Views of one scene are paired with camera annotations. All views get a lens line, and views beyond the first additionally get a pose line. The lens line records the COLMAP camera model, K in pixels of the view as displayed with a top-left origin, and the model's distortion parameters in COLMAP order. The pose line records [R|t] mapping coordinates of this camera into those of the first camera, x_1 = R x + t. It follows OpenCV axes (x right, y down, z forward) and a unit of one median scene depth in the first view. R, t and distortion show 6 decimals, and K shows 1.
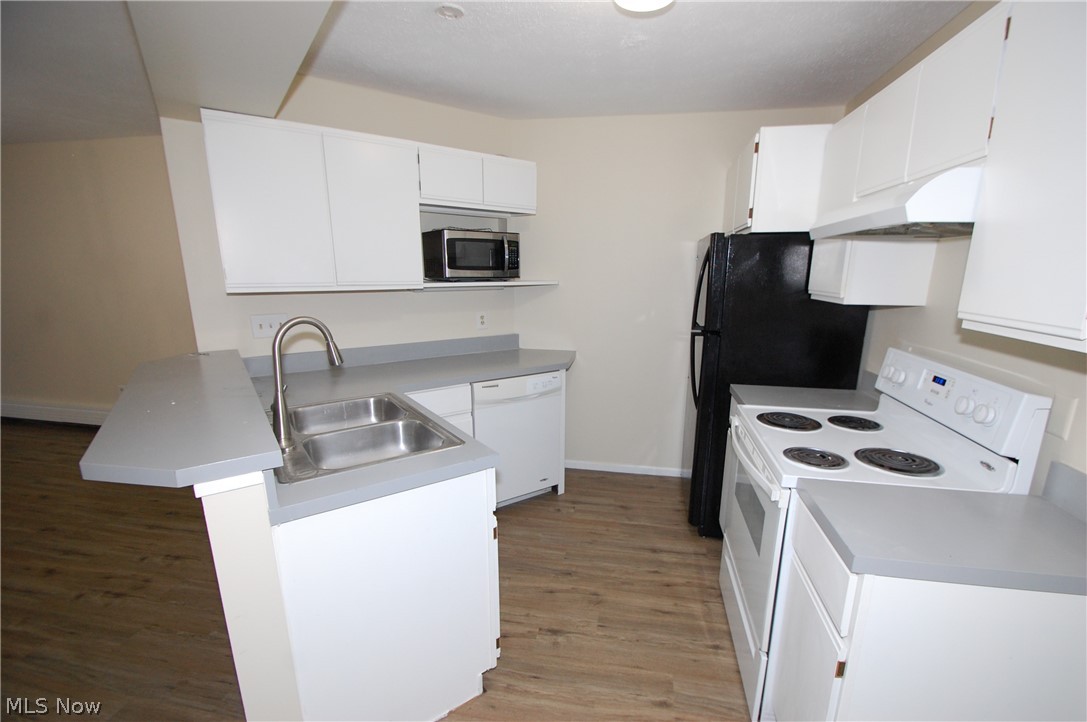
lens RADIAL K [[489.6, 0, 545.2], [0, 489.6, 384.2], [0, 0, 1]] dist [0.022471, -0.000222]
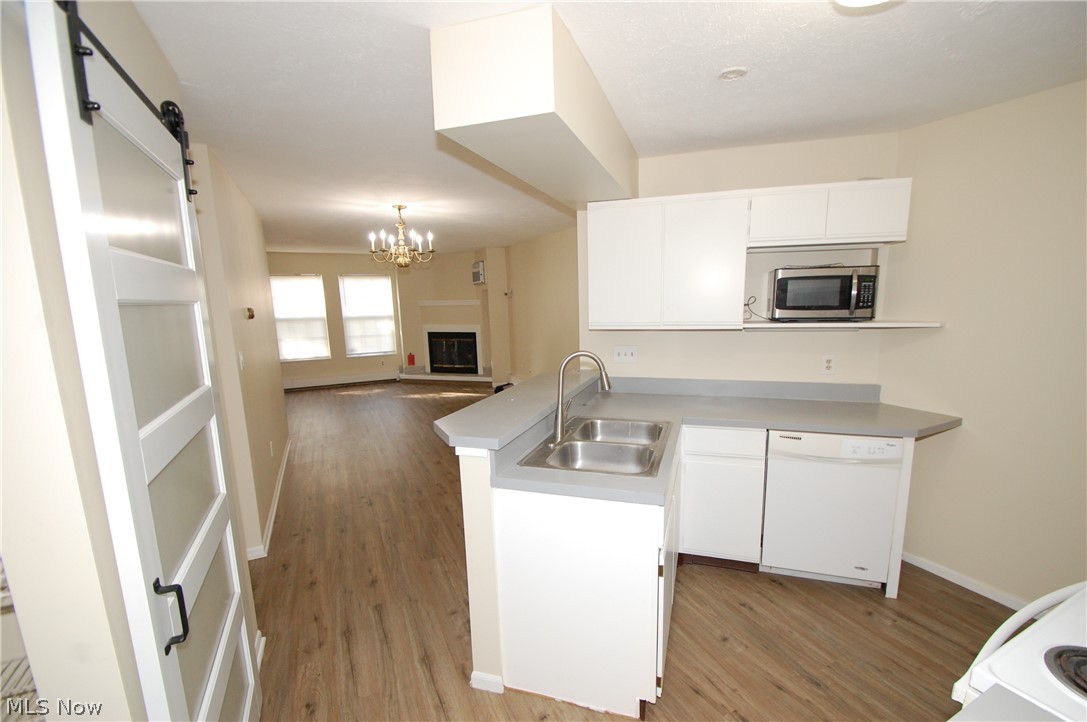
lens RADIAL K [[484.5, 0, 565.8], [0, 484.5, 381.6], [0, 0, 1]] dist [-0.000510, -0.000493]
pose [[0.592191, 0.117175, -0.797233, 0.340771], [-0.165779, 0.985923, 0.021767, -0.047783], [0.788560, 0.119274, 0.603280, 0.119135]]
